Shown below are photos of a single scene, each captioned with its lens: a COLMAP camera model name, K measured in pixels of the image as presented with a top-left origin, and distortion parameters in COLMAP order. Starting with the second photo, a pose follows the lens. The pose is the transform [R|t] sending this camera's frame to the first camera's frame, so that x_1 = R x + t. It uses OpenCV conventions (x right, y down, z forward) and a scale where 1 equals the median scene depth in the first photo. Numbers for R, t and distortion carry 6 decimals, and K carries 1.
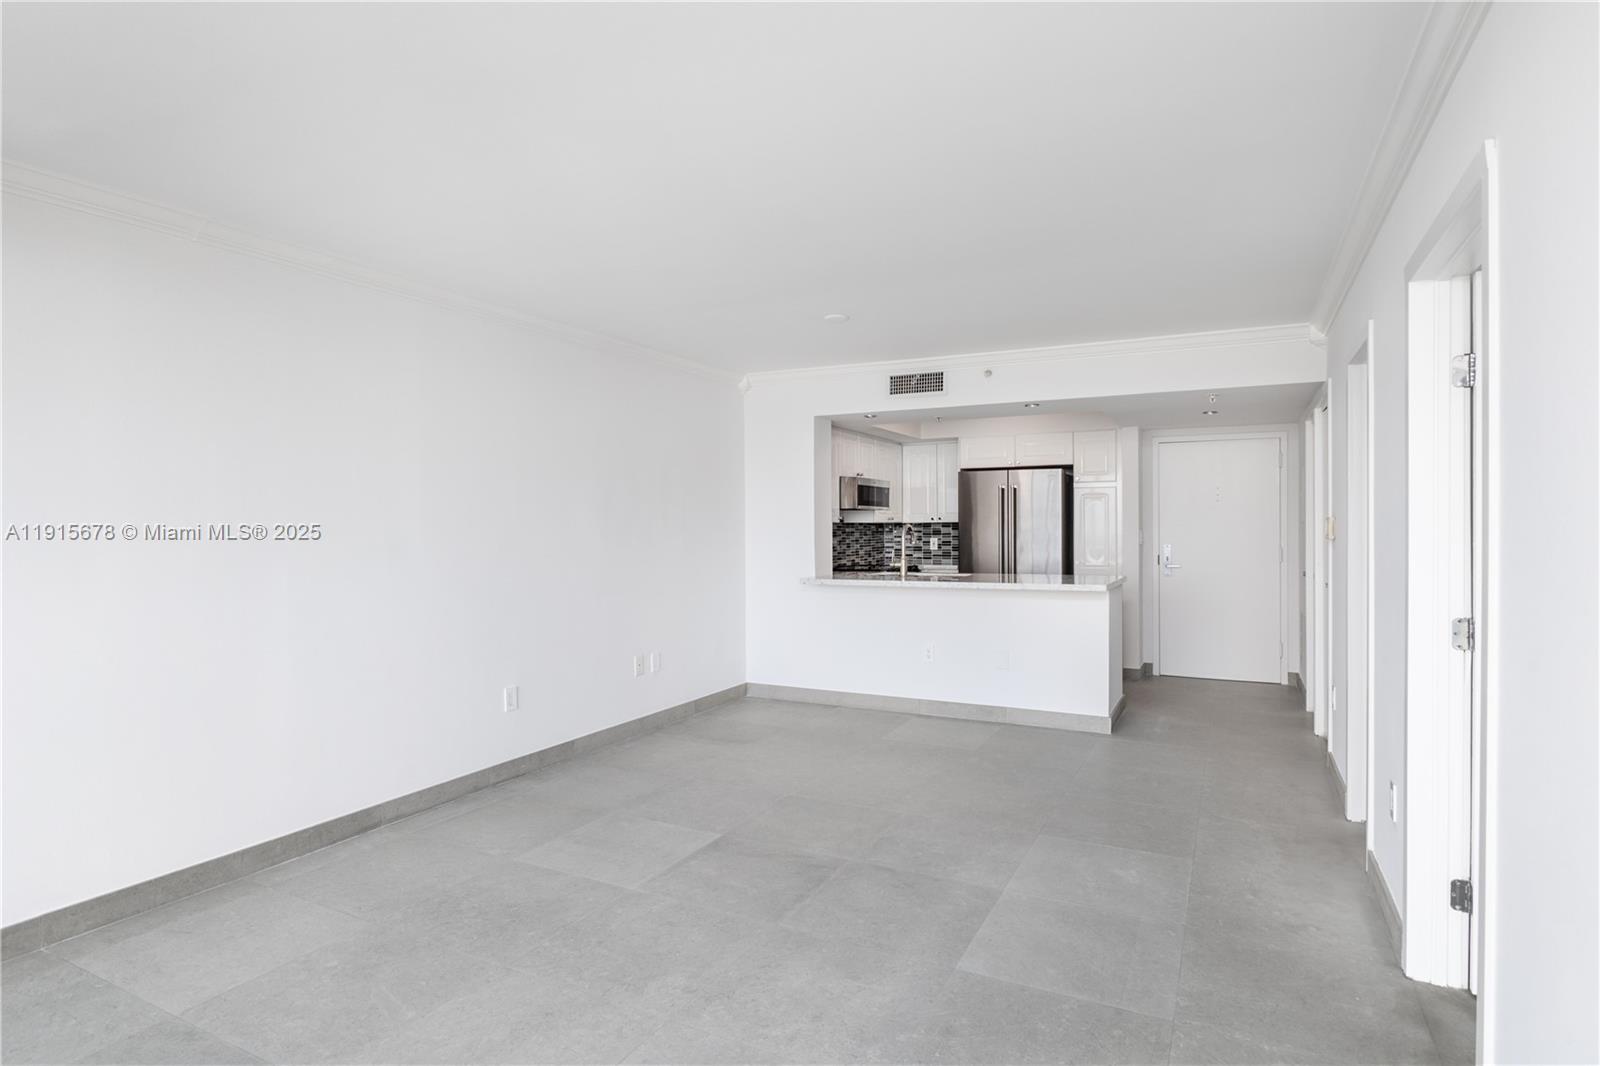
lens RADIAL K [[891.1, 0, 797.2], [0, 891.1, 530.4], [0, 0, 1]] dist [0.005980, 0.000732]
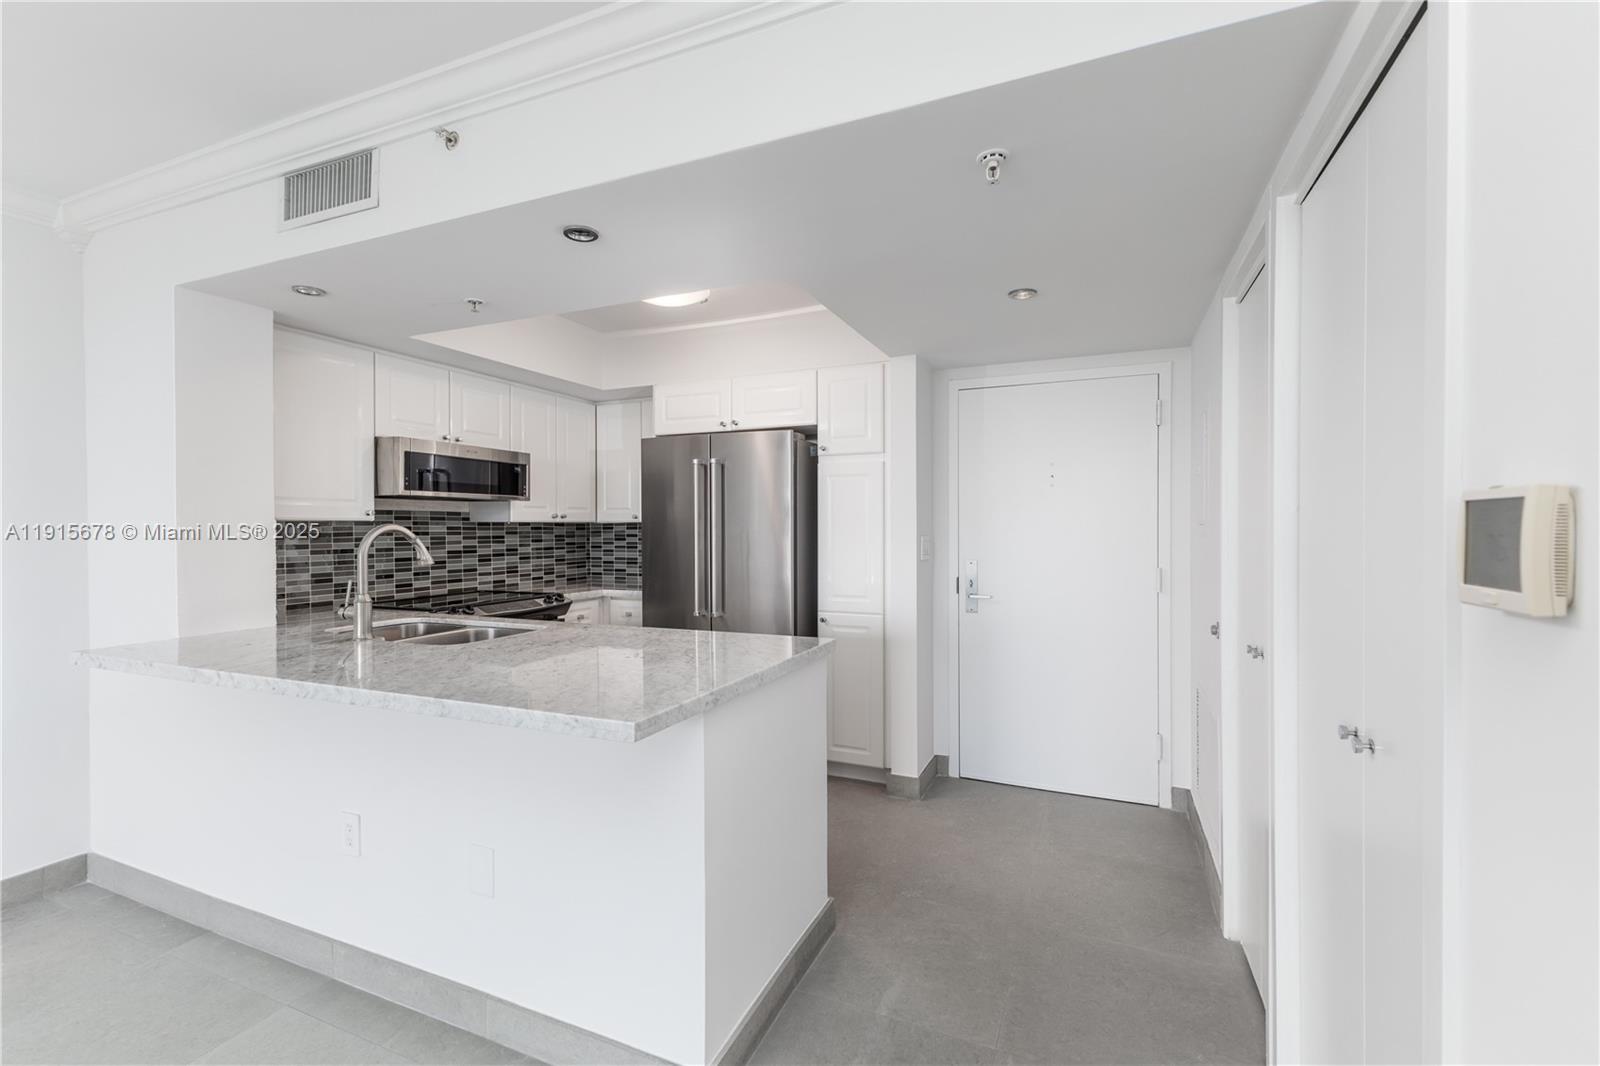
lens RADIAL K [[692.9, 0, 804.8], [0, 692.9, 528.1], [0, 0, 1]] dist [0.007826, -0.001448]
pose [[0.998441, 0.003147, 0.055724, 0.287741], [-0.002977, 0.999991, -0.003136, -0.003700], [-0.055733, 0.002965, 0.998441, 0.563085]]
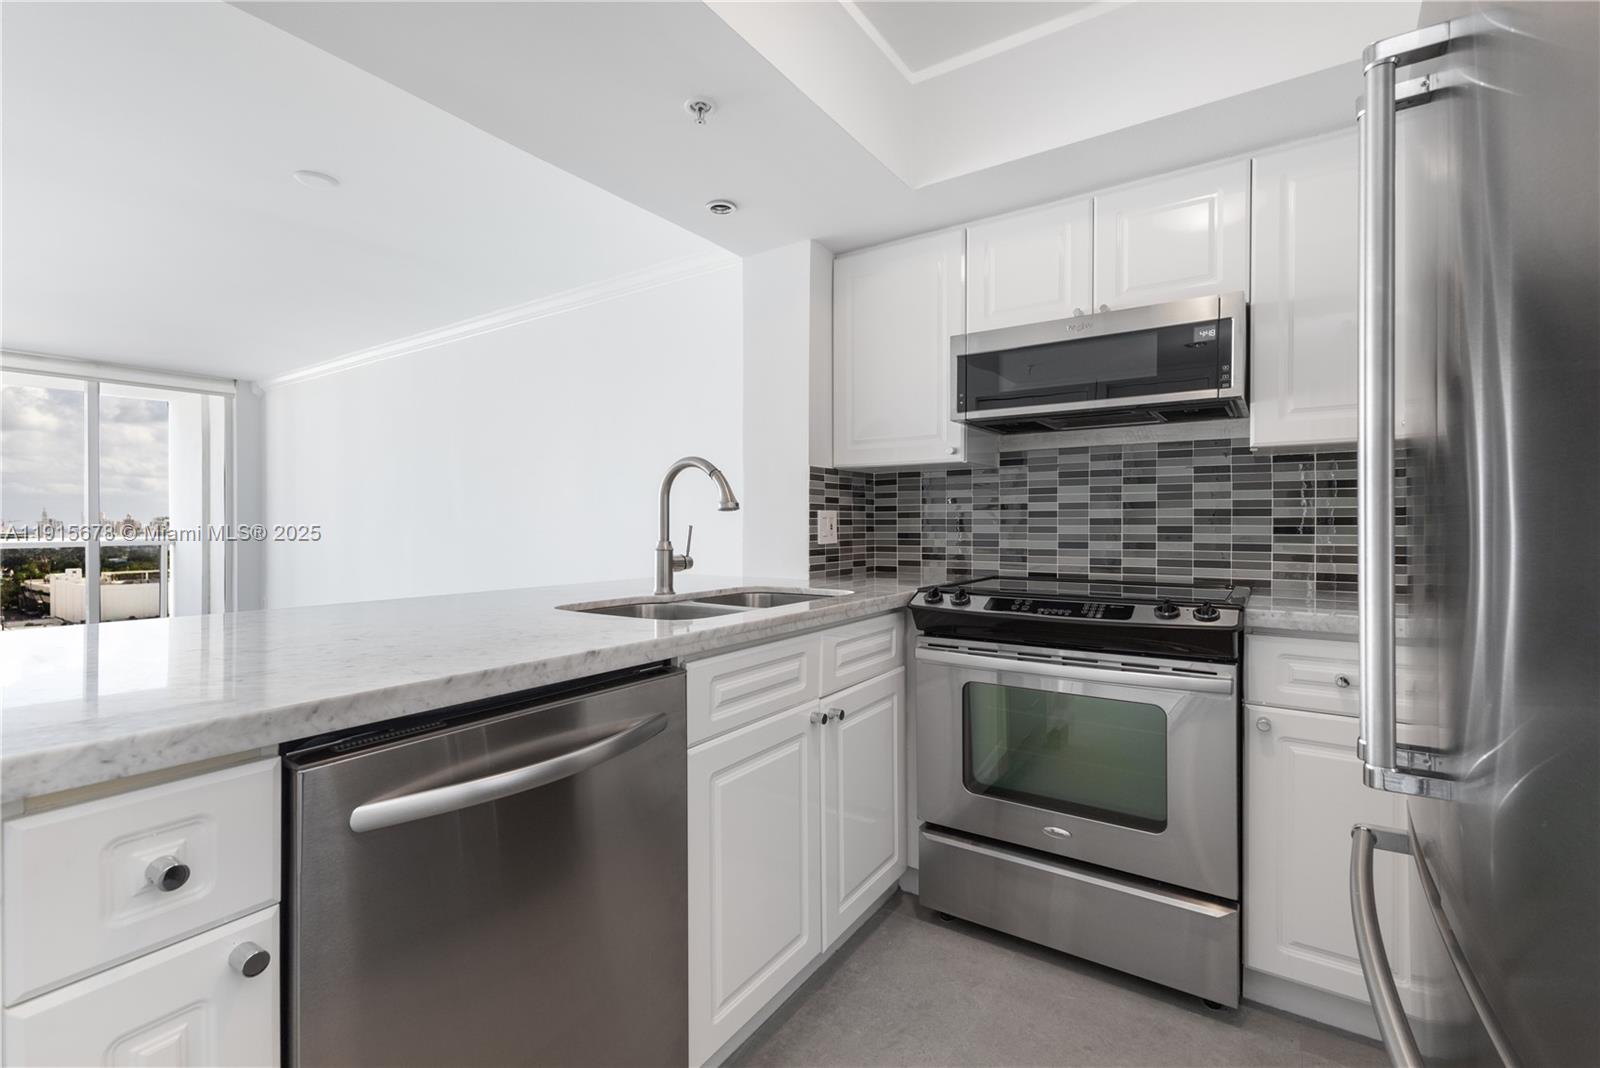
lens RADIAL K [[692.9, 0, 803.1], [0, 692.9, 525.7], [0, 0, 1]] dist [0.007826, -0.001448]
pose [[-0.118732, 0.013421, -0.992836, 0.360280], [-0.001687, 0.999904, 0.013718, 0.014973], [0.992925, 0.003304, -0.118698, 0.954247]]
